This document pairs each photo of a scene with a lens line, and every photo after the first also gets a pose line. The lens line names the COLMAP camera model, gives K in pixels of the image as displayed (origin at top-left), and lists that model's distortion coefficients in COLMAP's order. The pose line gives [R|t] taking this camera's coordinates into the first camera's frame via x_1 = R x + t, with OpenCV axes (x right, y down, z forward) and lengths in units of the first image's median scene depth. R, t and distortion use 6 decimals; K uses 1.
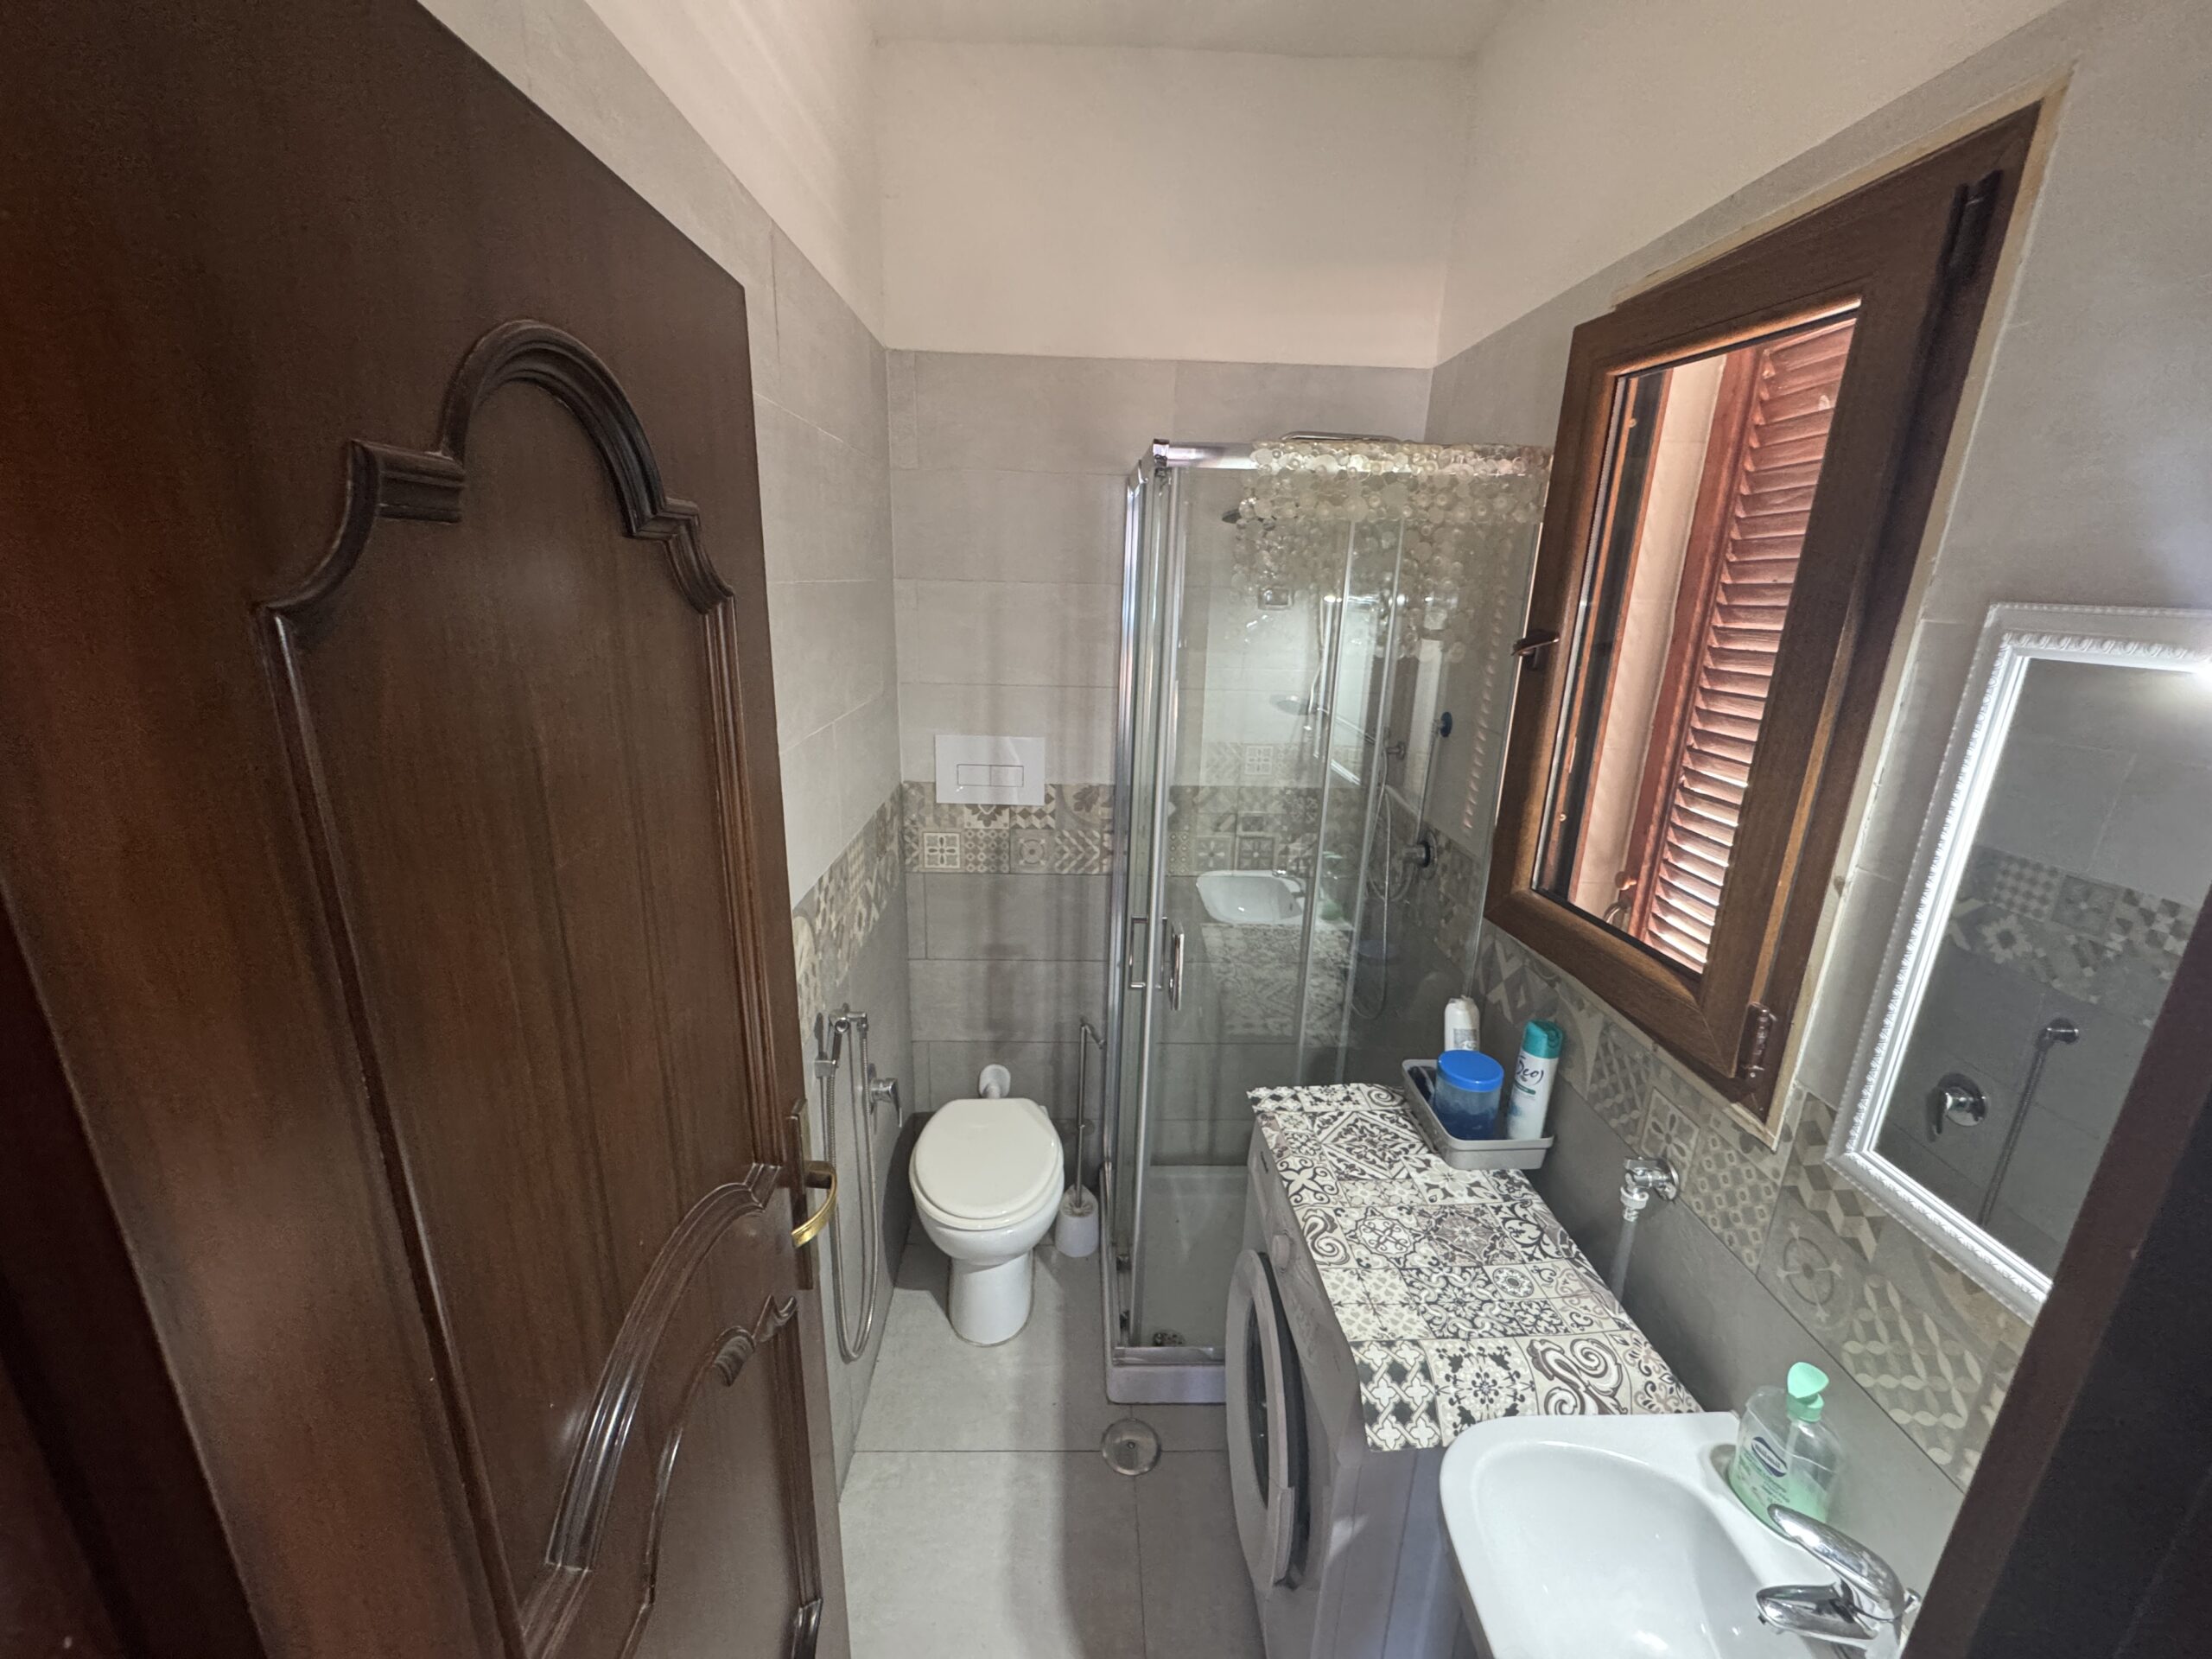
lens RADIAL K [[884.5, 0, 1101.4], [0, 884.5, 829.9], [0, 0, 1]] dist [-0.002204, -0.000203]
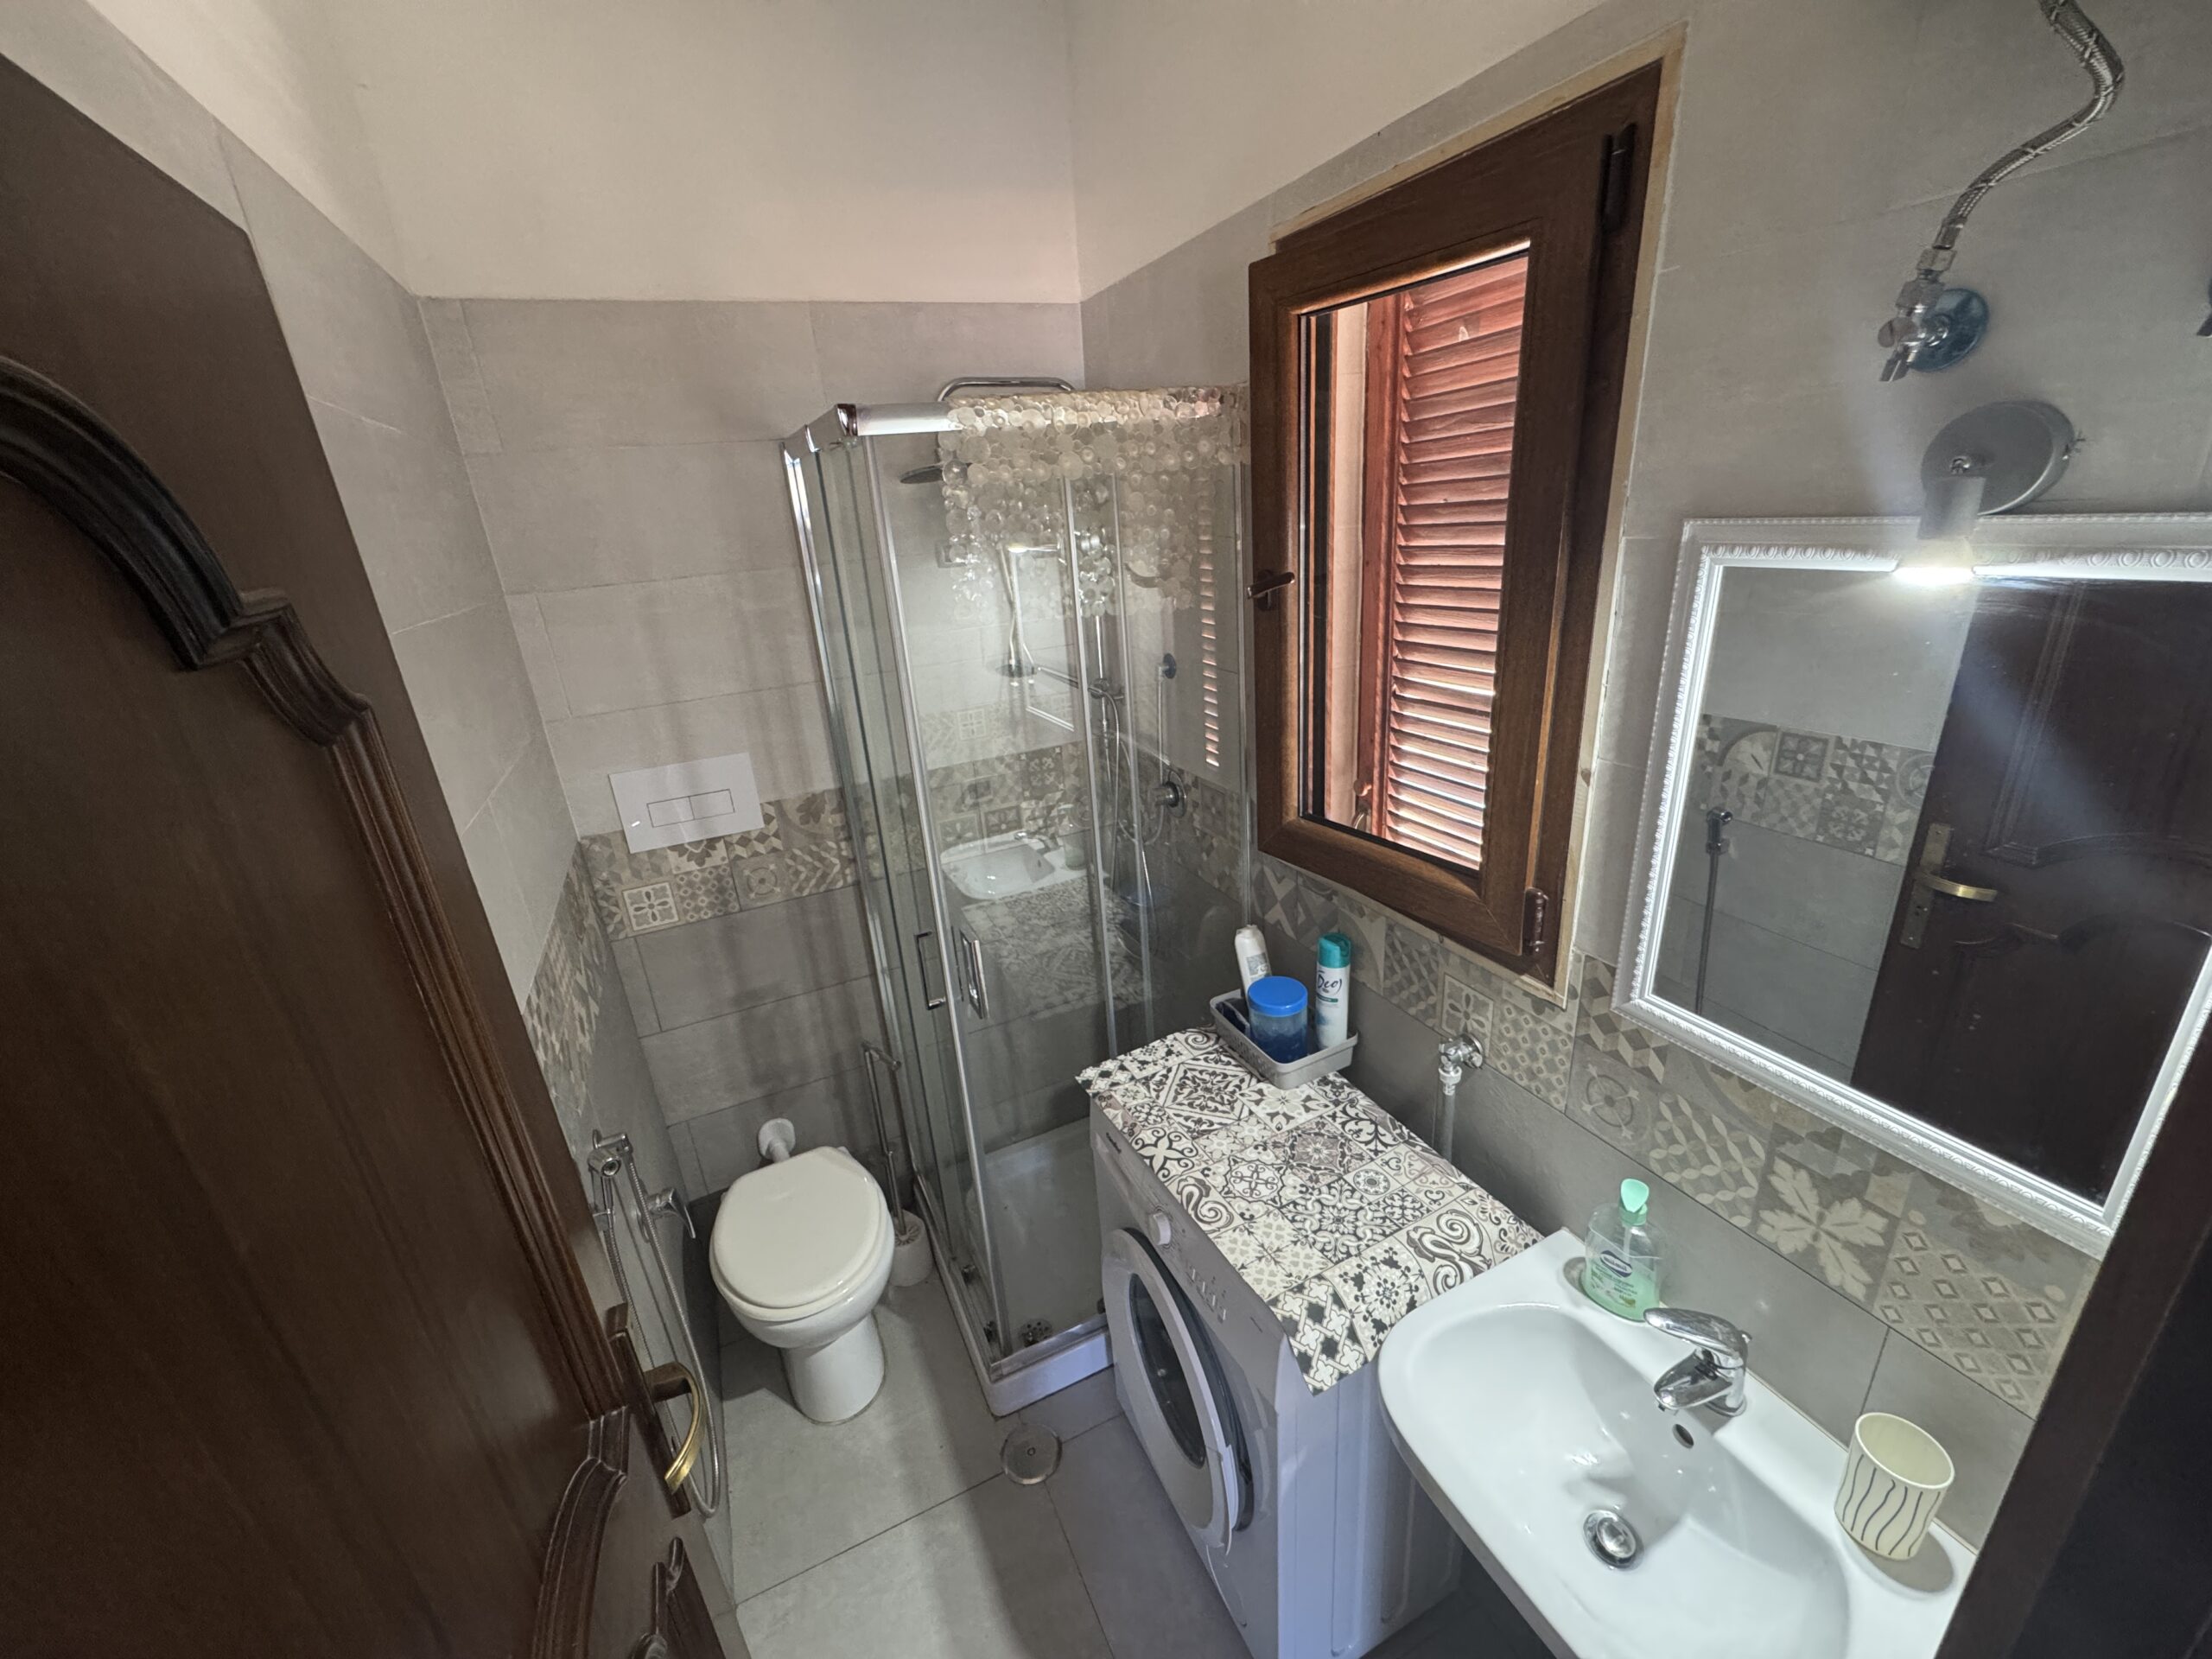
lens RADIAL K [[884.5, 0, 1101.4], [0, 884.5, 829.9], [0, 0, 1]] dist [-0.002204, -0.000203]
pose [[0.914179, -0.227246, 0.335612, -0.088247], [0.204990, 0.973557, 0.100829, -0.073599], [-0.349651, -0.023379, 0.936588, 0.096654]]
